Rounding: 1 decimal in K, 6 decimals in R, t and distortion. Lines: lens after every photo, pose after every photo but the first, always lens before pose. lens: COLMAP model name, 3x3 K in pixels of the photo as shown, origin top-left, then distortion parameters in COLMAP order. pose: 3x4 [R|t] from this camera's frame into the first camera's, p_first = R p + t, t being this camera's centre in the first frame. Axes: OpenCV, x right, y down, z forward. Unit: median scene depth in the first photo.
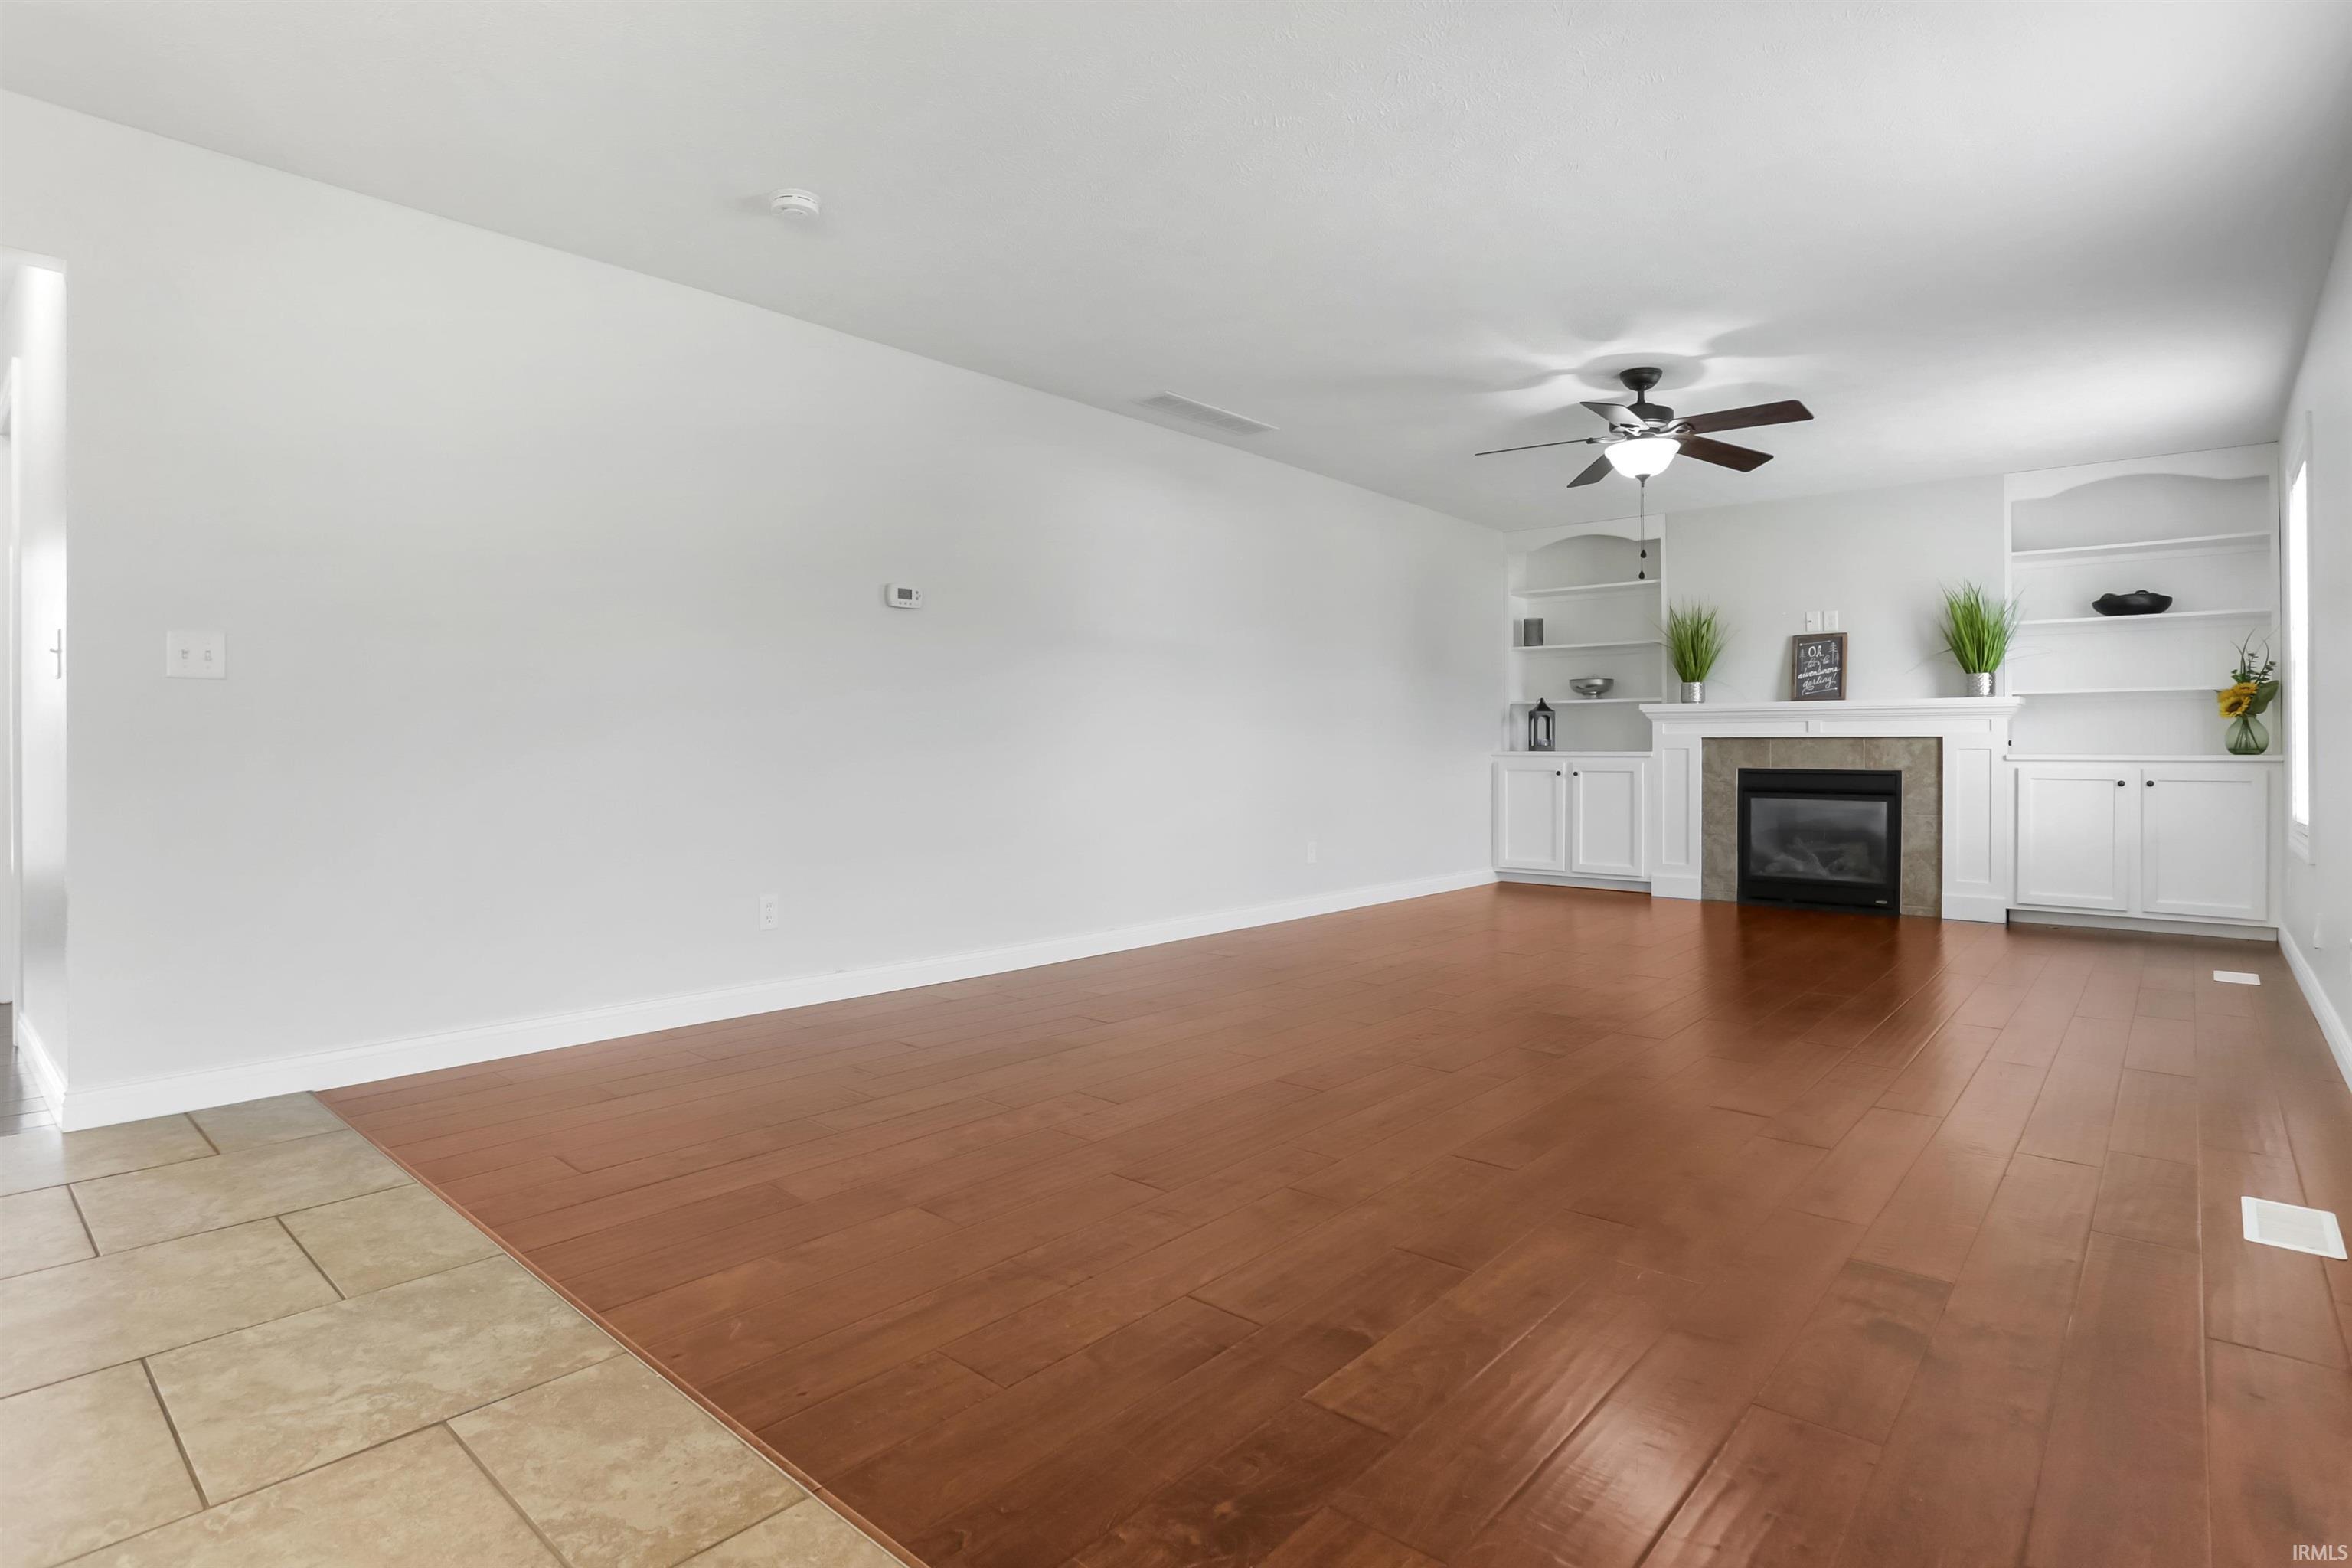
lens RADIAL K [[1161.7, 0, 1152.0], [0, 1161.7, 786.1], [0, 0, 1]] dist [-0.065529, 0.026071]
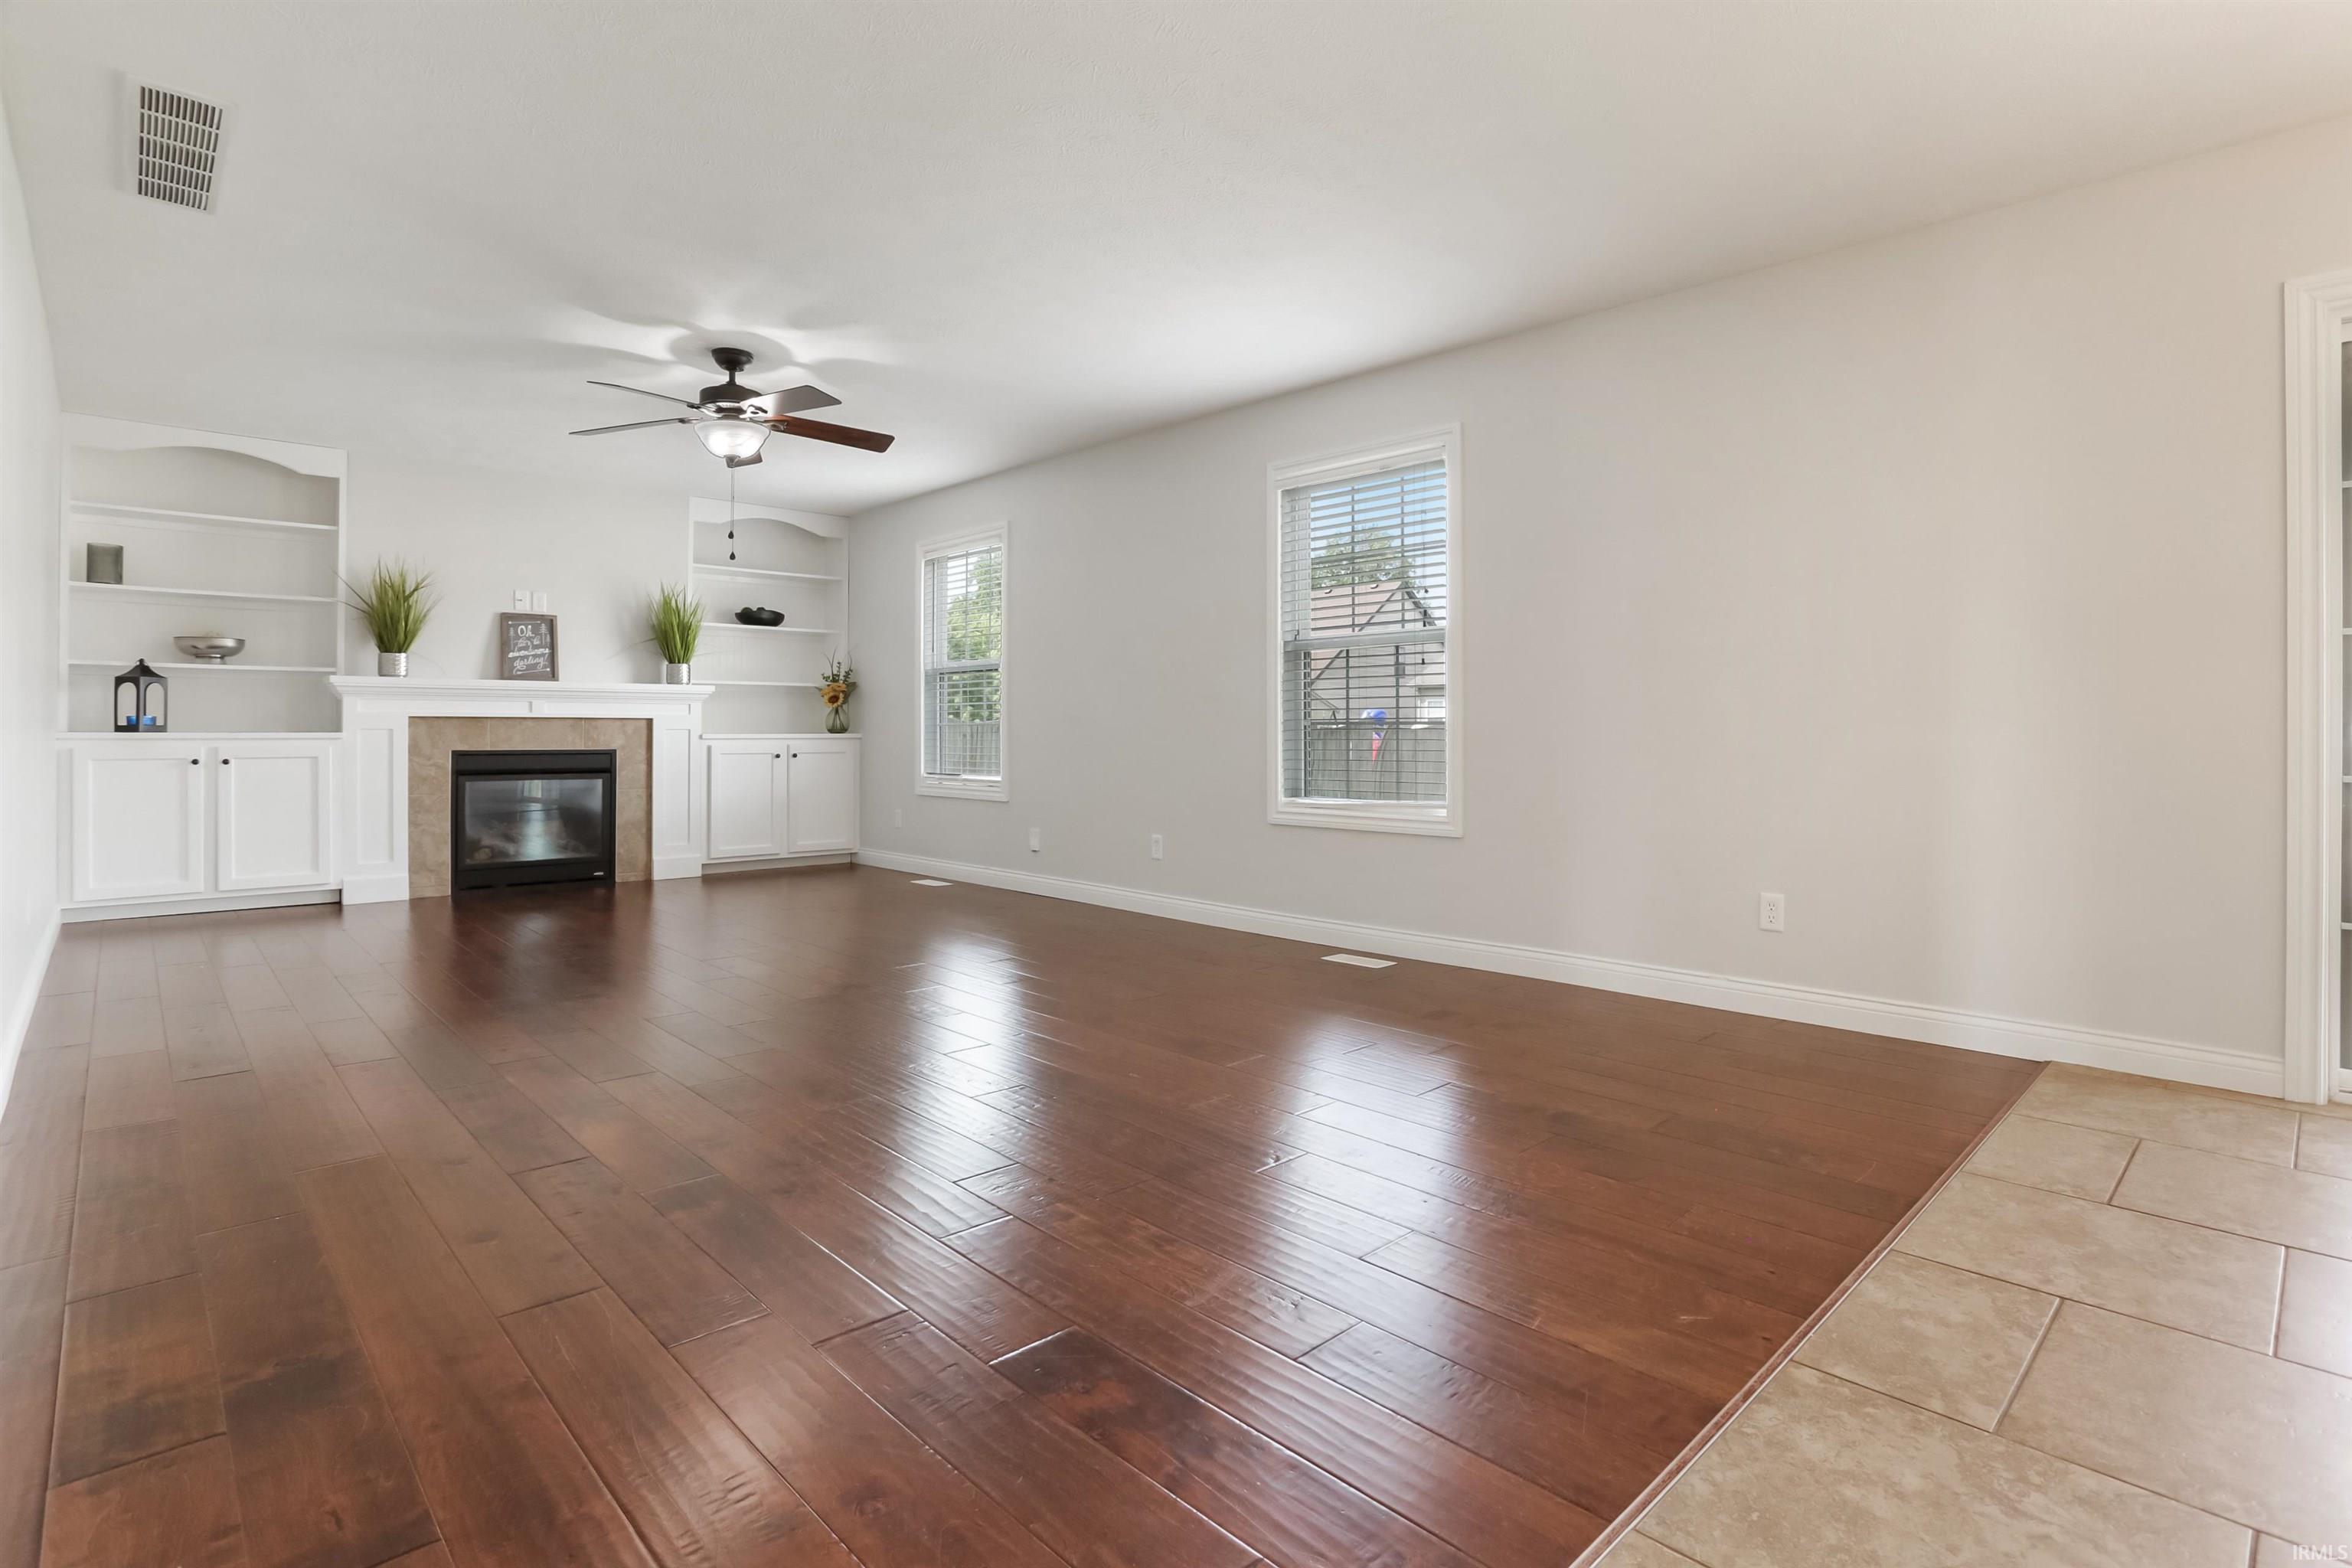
lens RADIAL K [[1161.7, 0, 1180.3], [0, 1161.7, 765.7], [0, 0, 1]] dist [-0.065529, 0.026071]
pose [[0.083820, -0.030364, 0.996018, -0.387571], [0.028686, 0.999195, 0.028047, -0.013506], [-0.996068, 0.026221, 0.084624, 0.379973]]
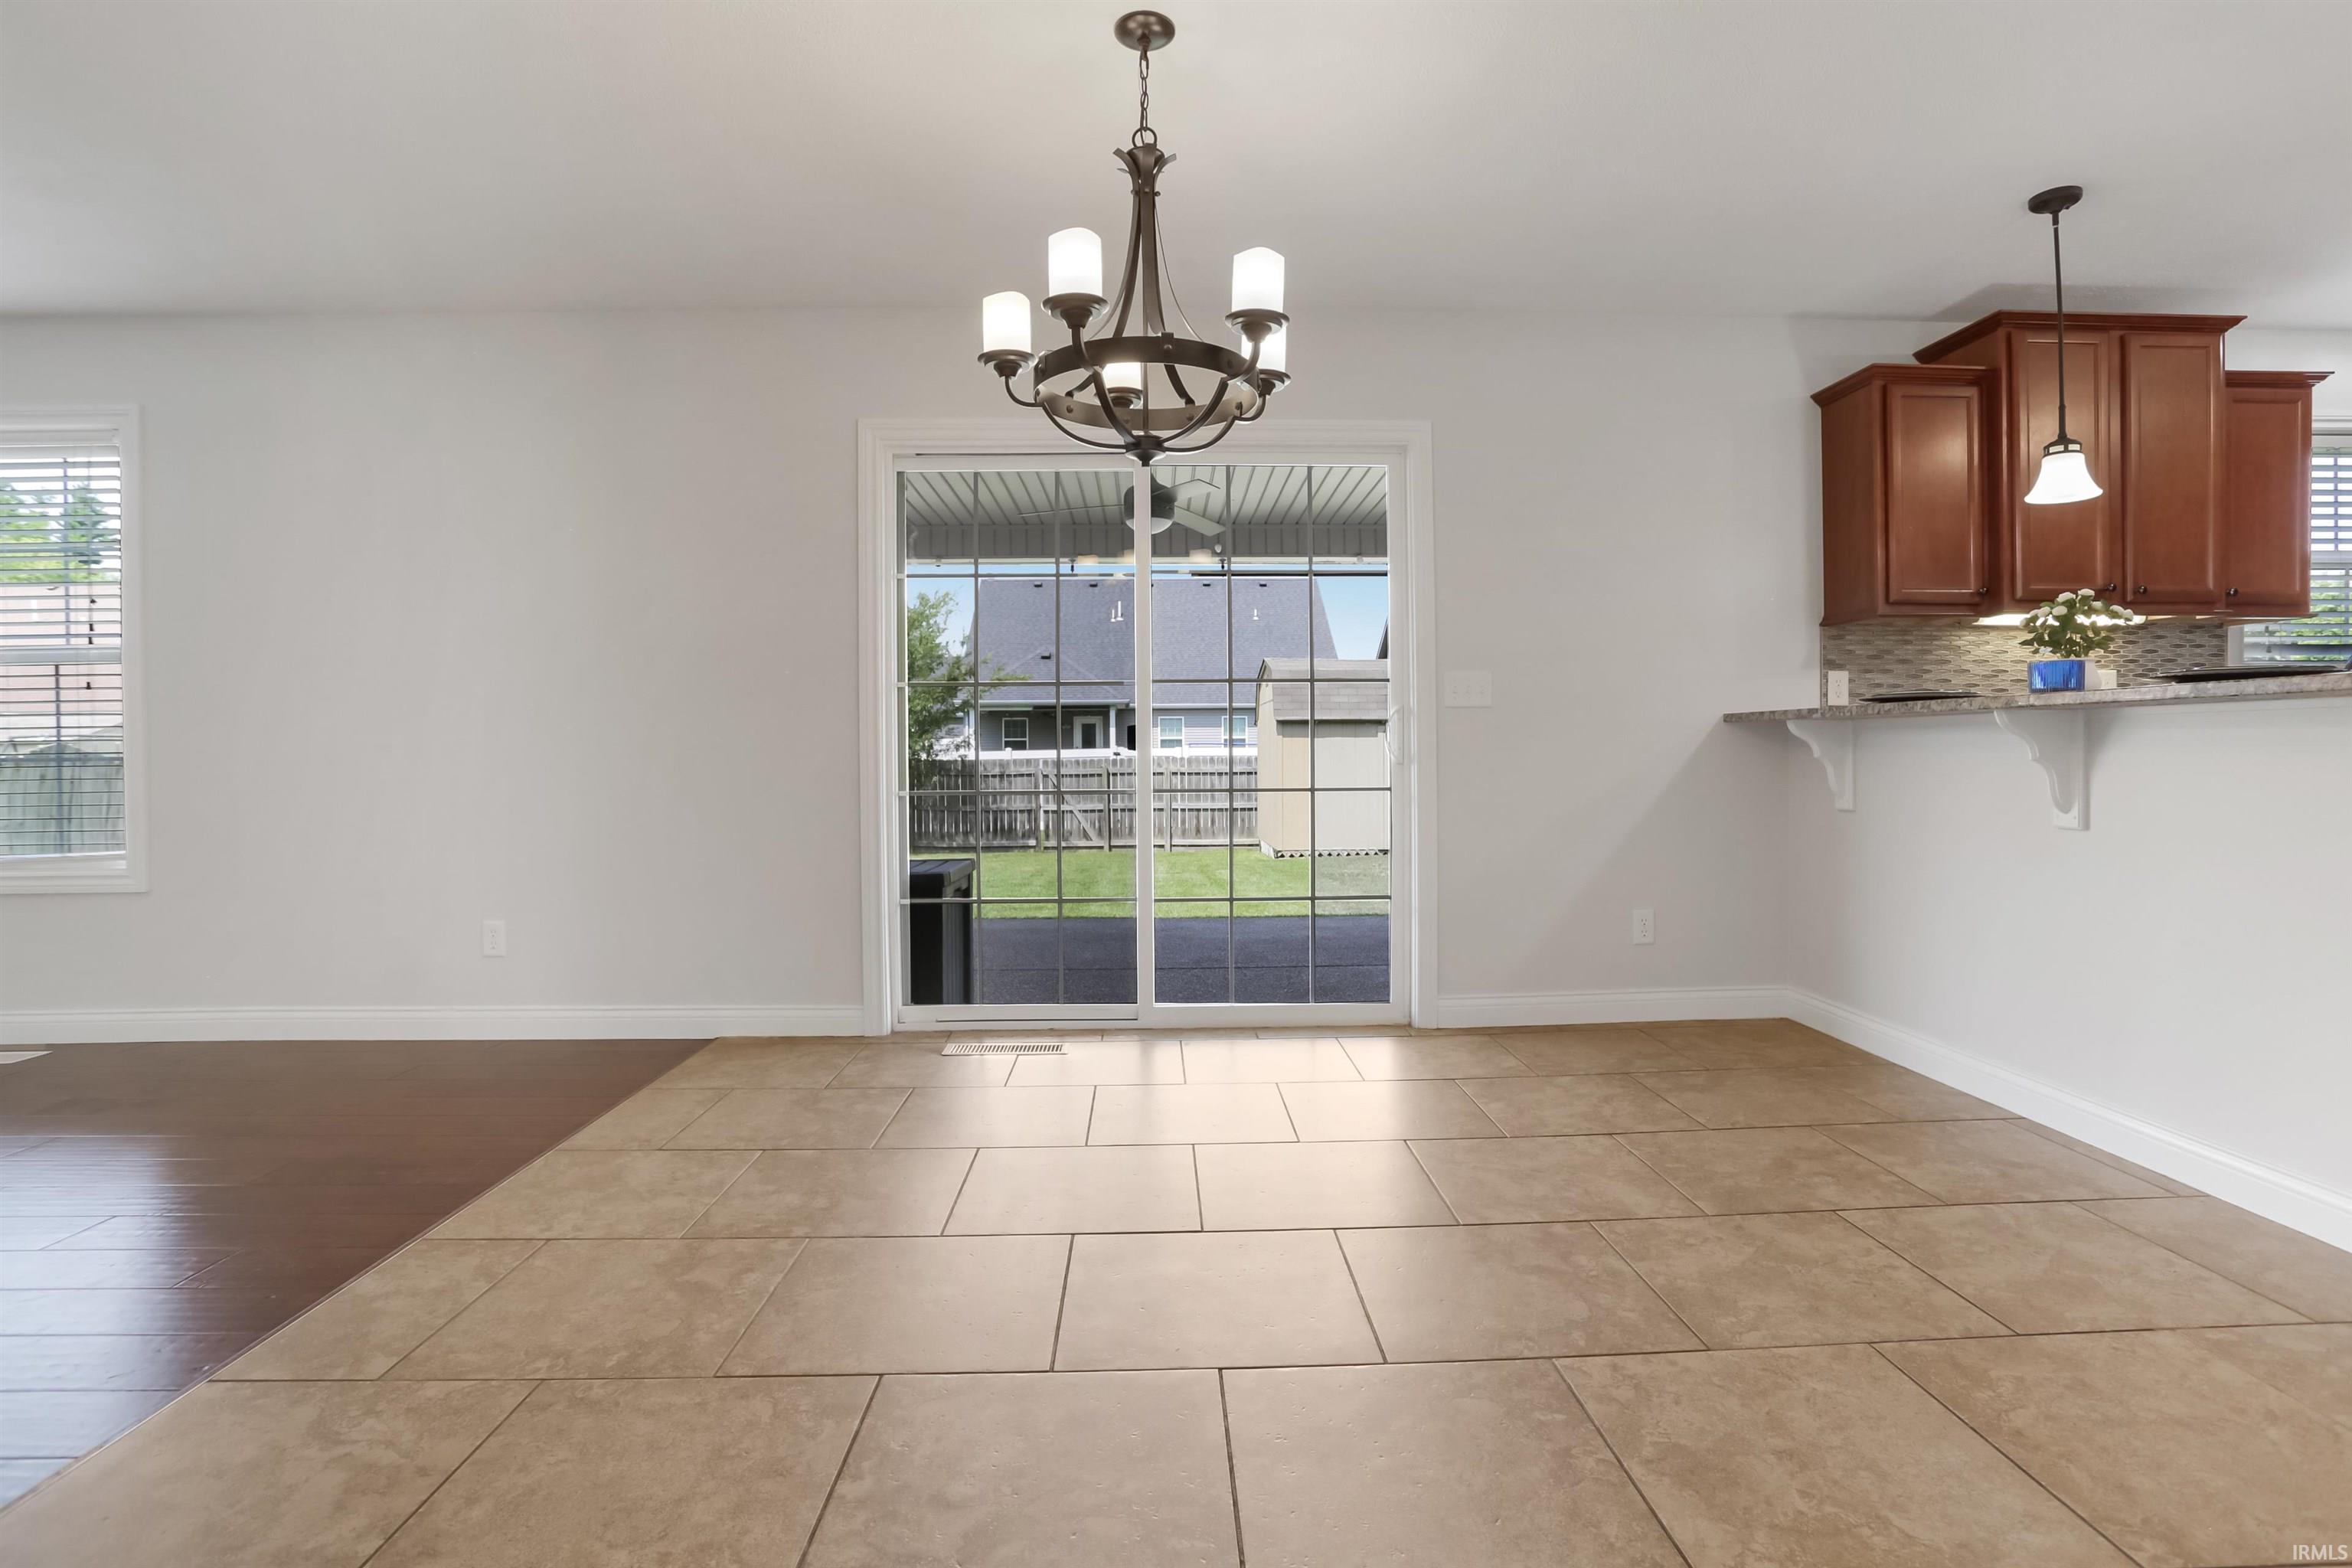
lens RADIAL K [[1161.7, 0, 1196.5], [0, 1161.7, 771.0], [0, 0, 1]] dist [-0.065529, 0.026071]
pose [[-0.689991, -0.004493, 0.723804, -0.472267], [0.030476, 0.998914, 0.035253, -0.011965], [-0.723176, 0.046383, -0.689105, 0.272532]]
